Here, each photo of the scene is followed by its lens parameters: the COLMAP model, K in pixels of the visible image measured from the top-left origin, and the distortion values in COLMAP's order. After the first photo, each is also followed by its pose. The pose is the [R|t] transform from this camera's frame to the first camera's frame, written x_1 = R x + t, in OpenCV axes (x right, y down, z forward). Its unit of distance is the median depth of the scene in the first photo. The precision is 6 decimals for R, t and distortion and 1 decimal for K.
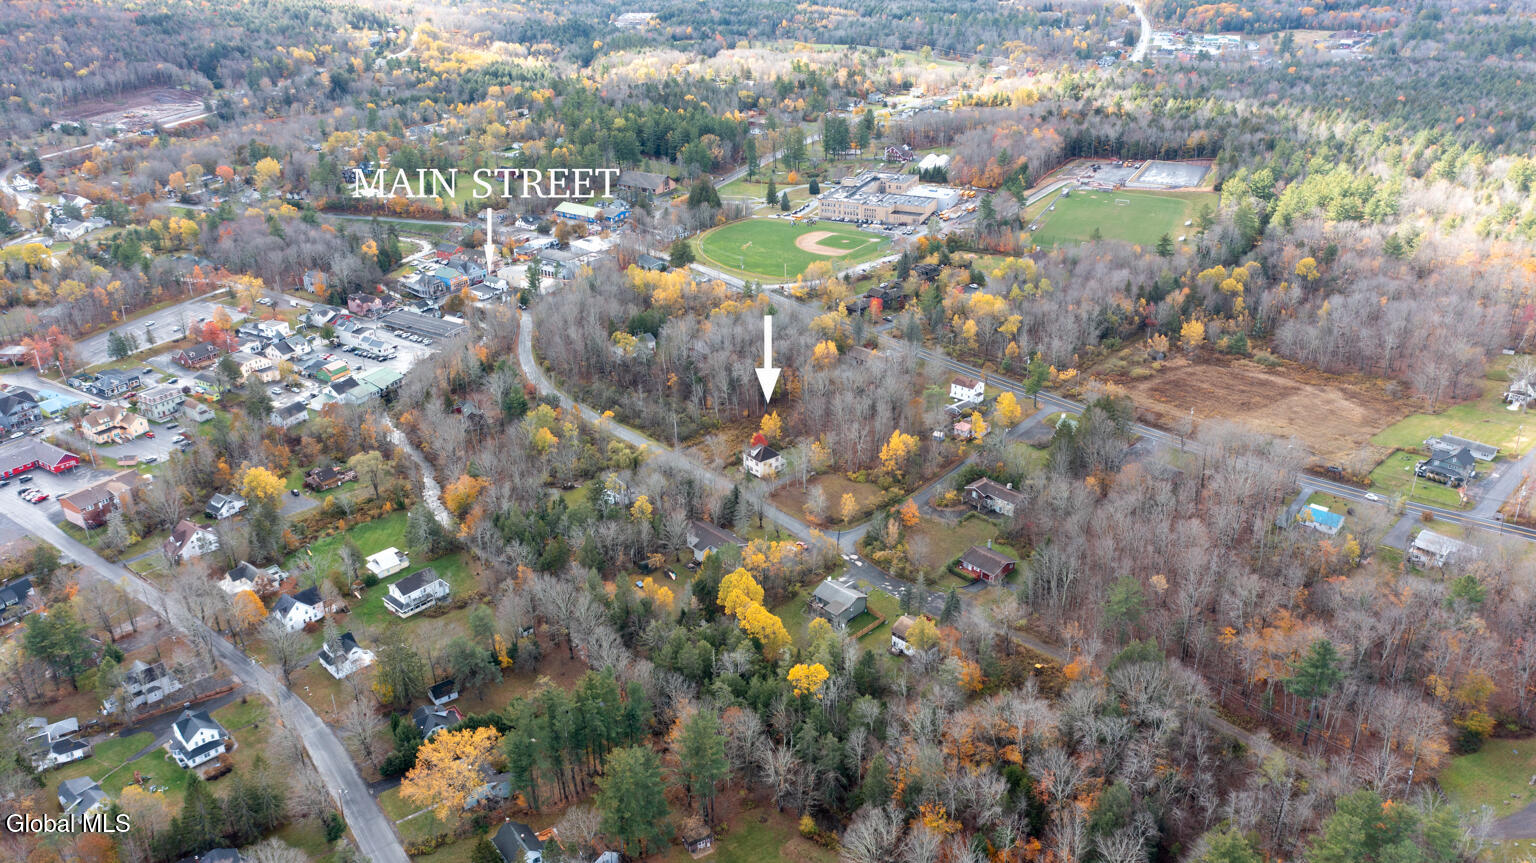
lens RADIAL K [[1208.1, 0, 764.1], [0, 1208.1, 434.6], [0, 0, 1]] dist [-0.023809, 0.004495]
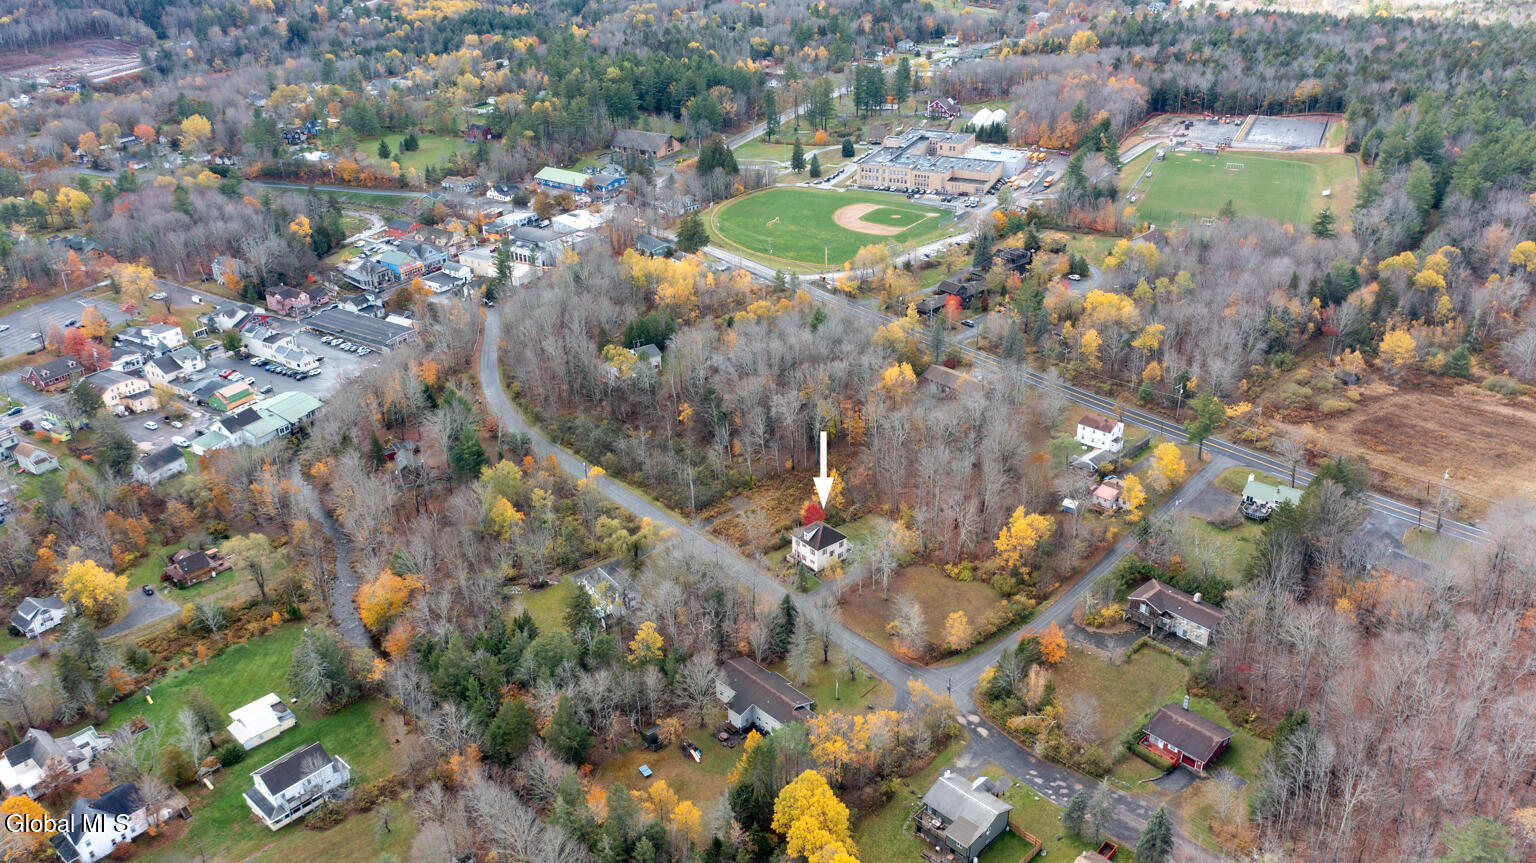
lens RADIAL K [[1208.1, 0, 770.3], [0, 1208.1, 430.9], [0, 0, 1]] dist [-0.023809, 0.004495]
pose [[0.999972, -0.003590, 0.006641, -0.026556], [0.003410, 0.999634, 0.026828, -0.048805], [-0.006735, -0.026805, 0.999618, 0.242586]]
